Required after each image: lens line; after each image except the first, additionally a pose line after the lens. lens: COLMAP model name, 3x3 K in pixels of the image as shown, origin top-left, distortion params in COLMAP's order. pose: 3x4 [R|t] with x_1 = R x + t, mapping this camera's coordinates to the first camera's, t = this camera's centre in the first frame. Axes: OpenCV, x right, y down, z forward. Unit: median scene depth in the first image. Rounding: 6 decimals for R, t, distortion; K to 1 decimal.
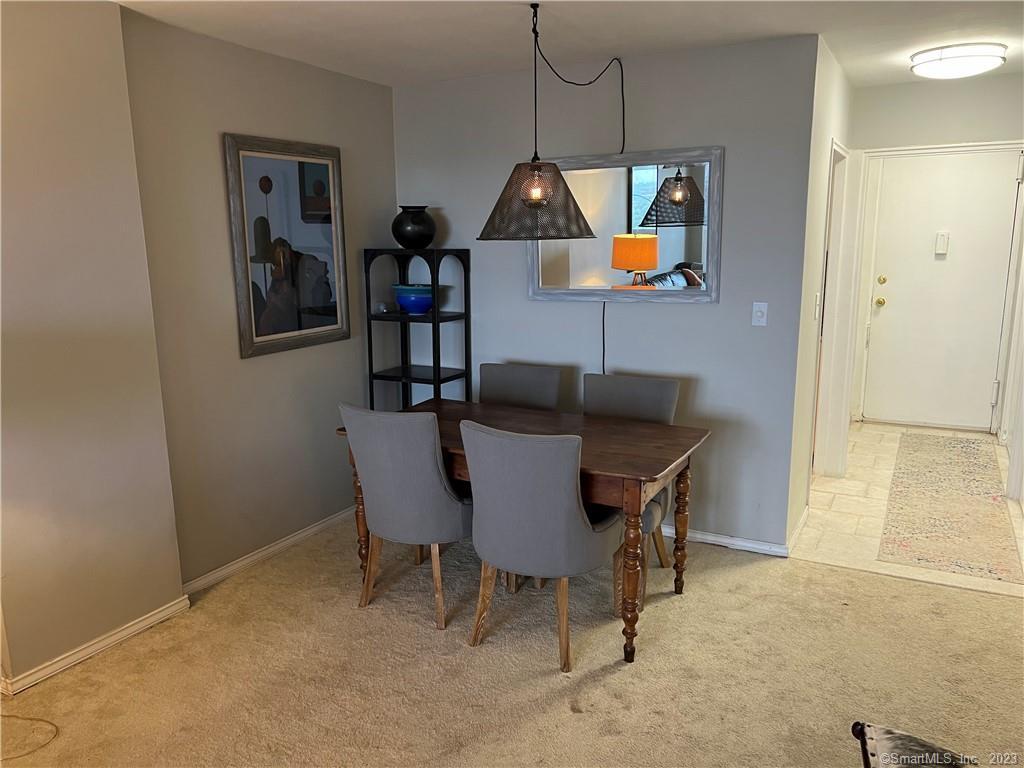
lens RADIAL K [[770.2, 0, 511.9], [0, 770.2, 386.4], [0, 0, 1]] dist [0.046174, -0.067043]
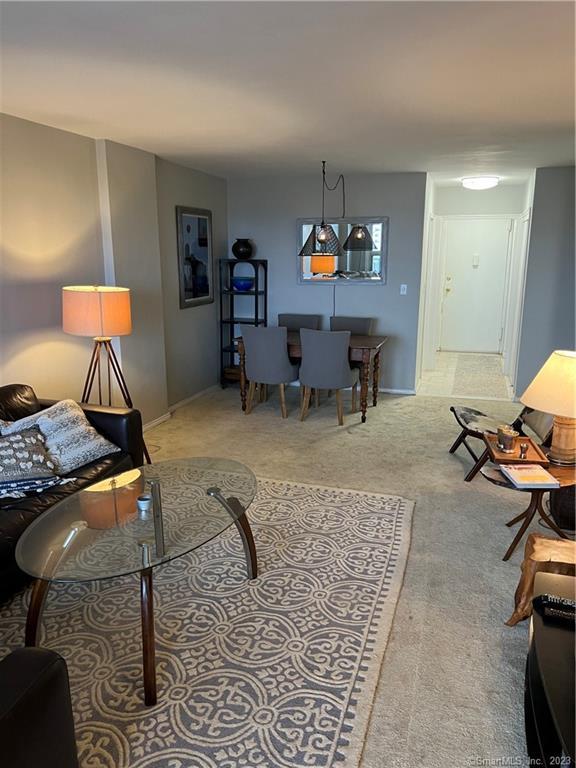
lens RADIAL K [[577.6, 0, 291.9], [0, 577.6, 382.1], [0, 0, 1]] dist [0.046174, -0.067043]
pose [[0.981163, -0.028920, 0.191007, -0.322737], [0.024002, 0.999319, 0.028013, 0.118435], [-0.191687, -0.022901, 0.981189, -0.600945]]
